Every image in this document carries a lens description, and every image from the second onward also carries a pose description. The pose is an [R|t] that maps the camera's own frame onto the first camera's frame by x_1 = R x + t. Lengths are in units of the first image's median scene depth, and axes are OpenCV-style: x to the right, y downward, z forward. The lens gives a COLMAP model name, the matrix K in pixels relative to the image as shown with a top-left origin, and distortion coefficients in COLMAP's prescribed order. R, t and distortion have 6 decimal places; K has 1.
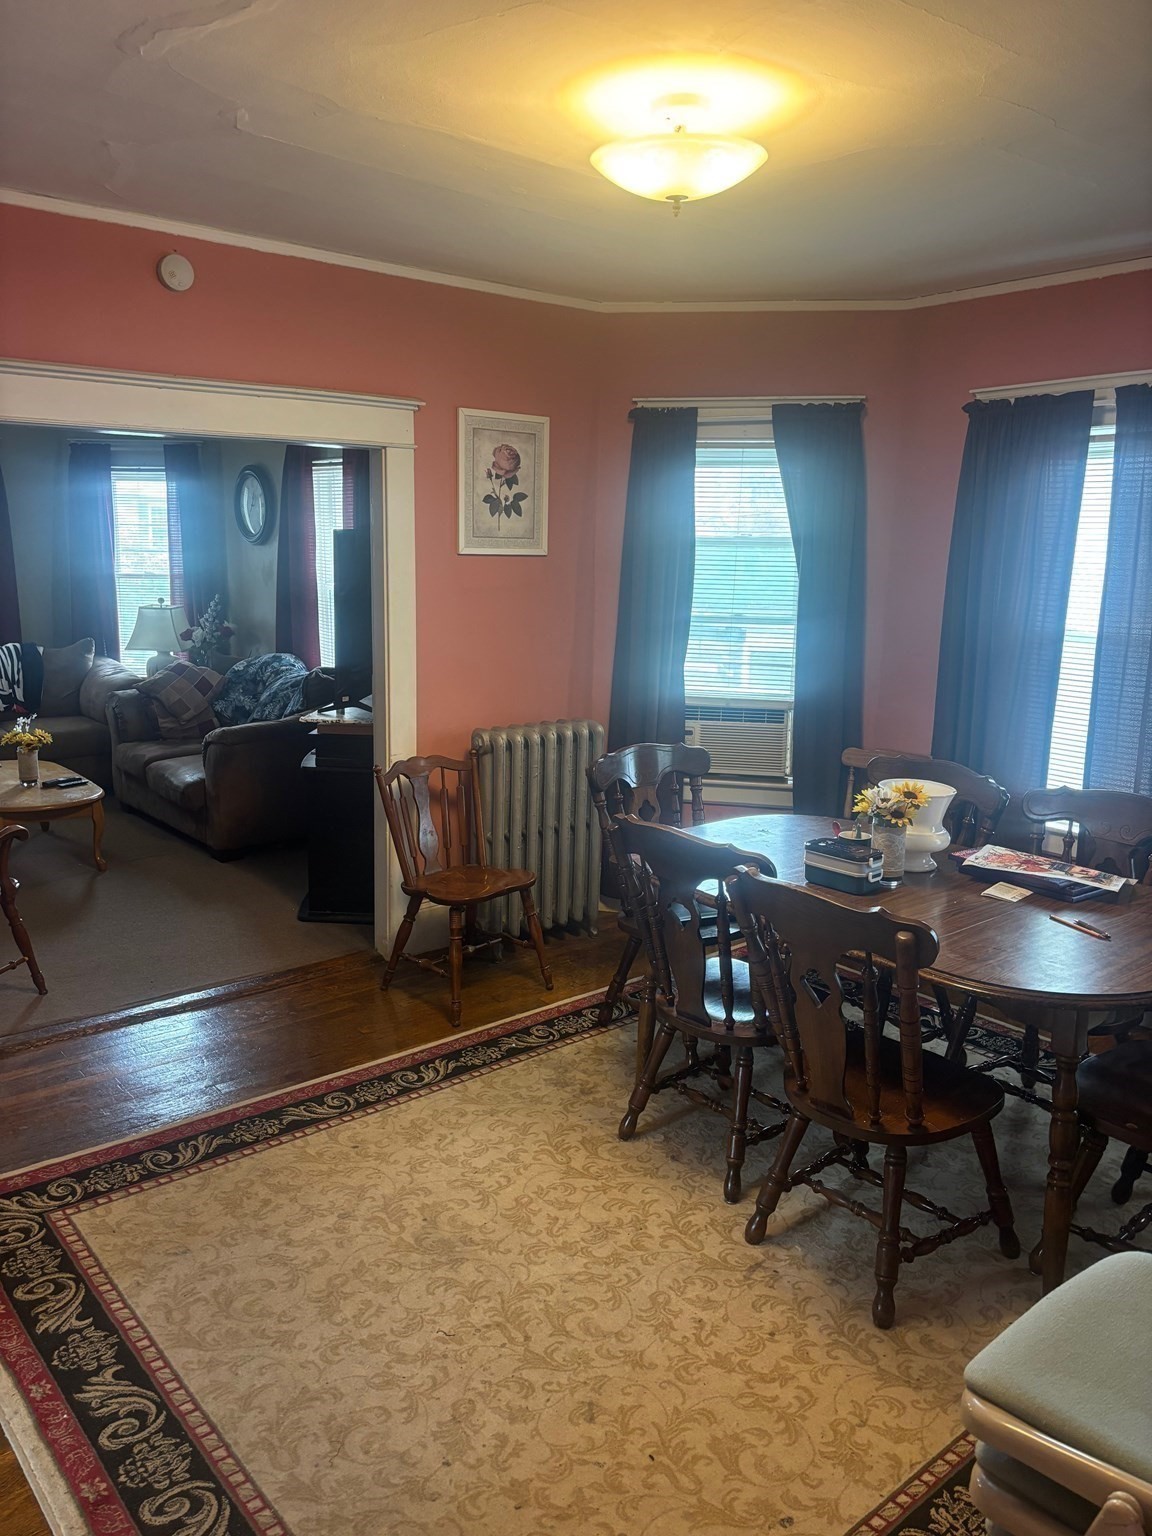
lens RADIAL K [[1151.1, 0, 572.9], [0, 1151.1, 767.9], [0, 0, 1]] dist [0.052313, -0.056592]
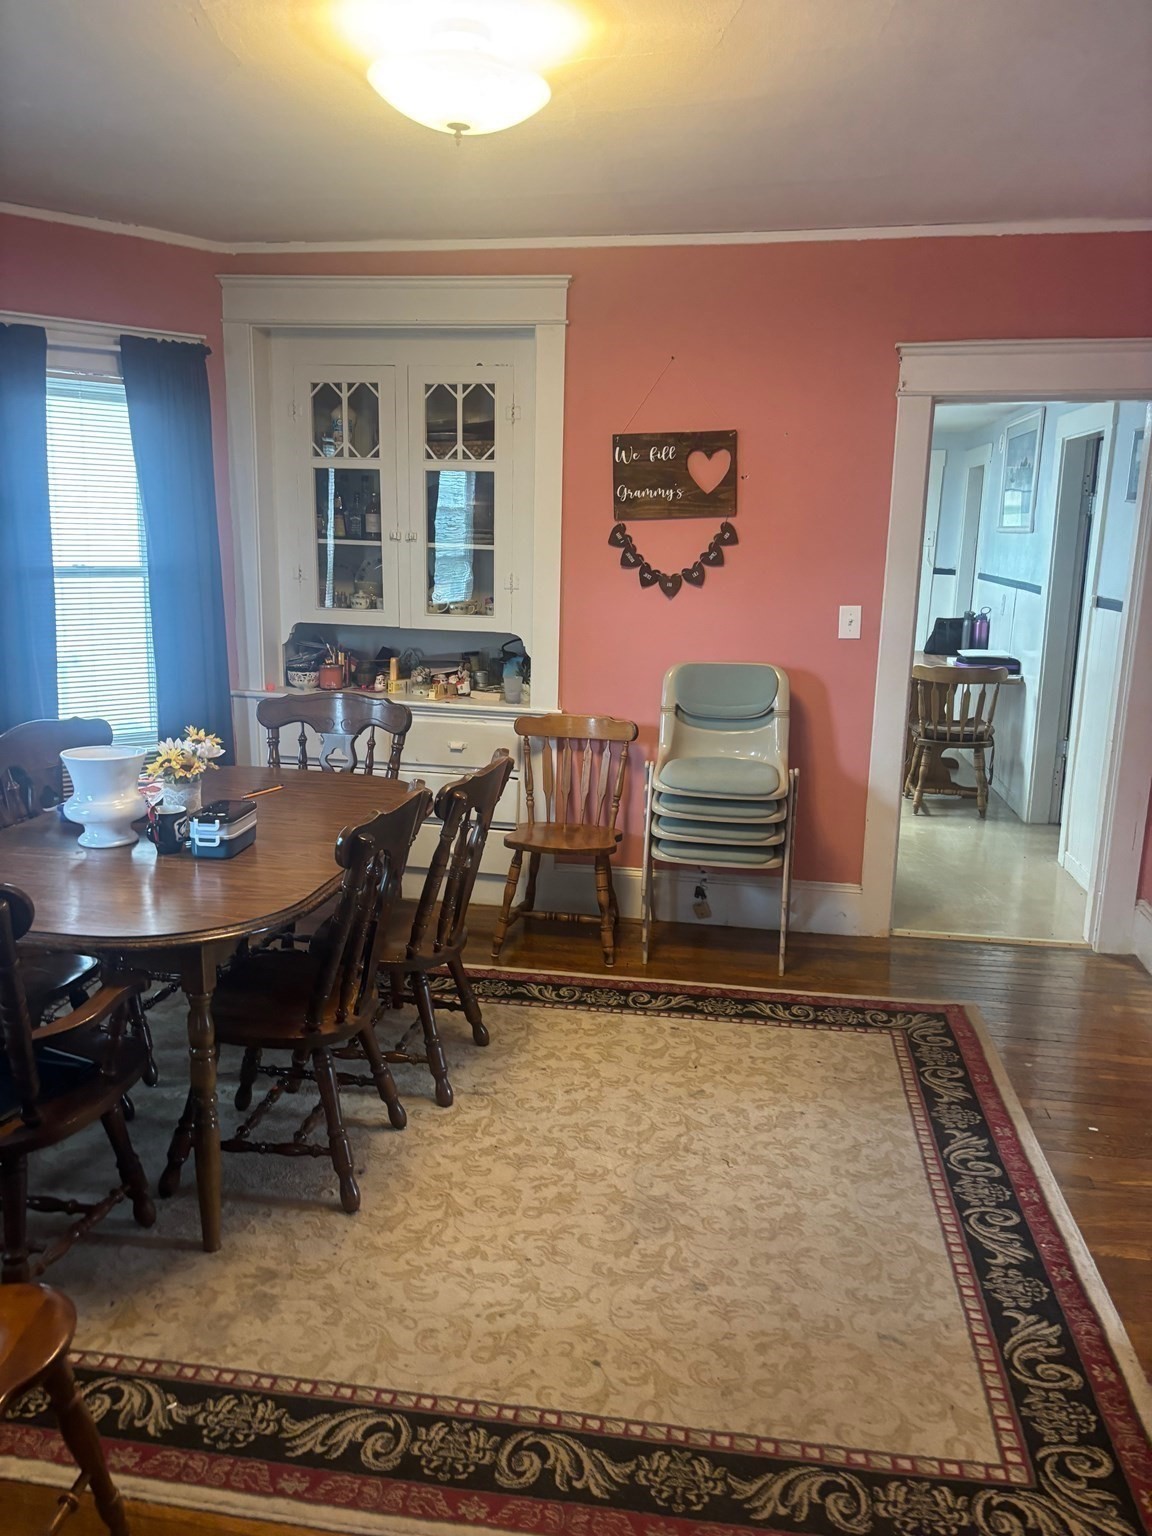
lens RADIAL K [[1151.1, 0, 571.5], [0, 1151.1, 764.0], [0, 0, 1]] dist [0.052313, -0.056592]
pose [[-0.649911, -0.184060, 0.737385, -0.768198], [0.116883, 0.934483, 0.336275, -0.297367], [-0.750968, 0.304737, -0.585817, 1.613156]]
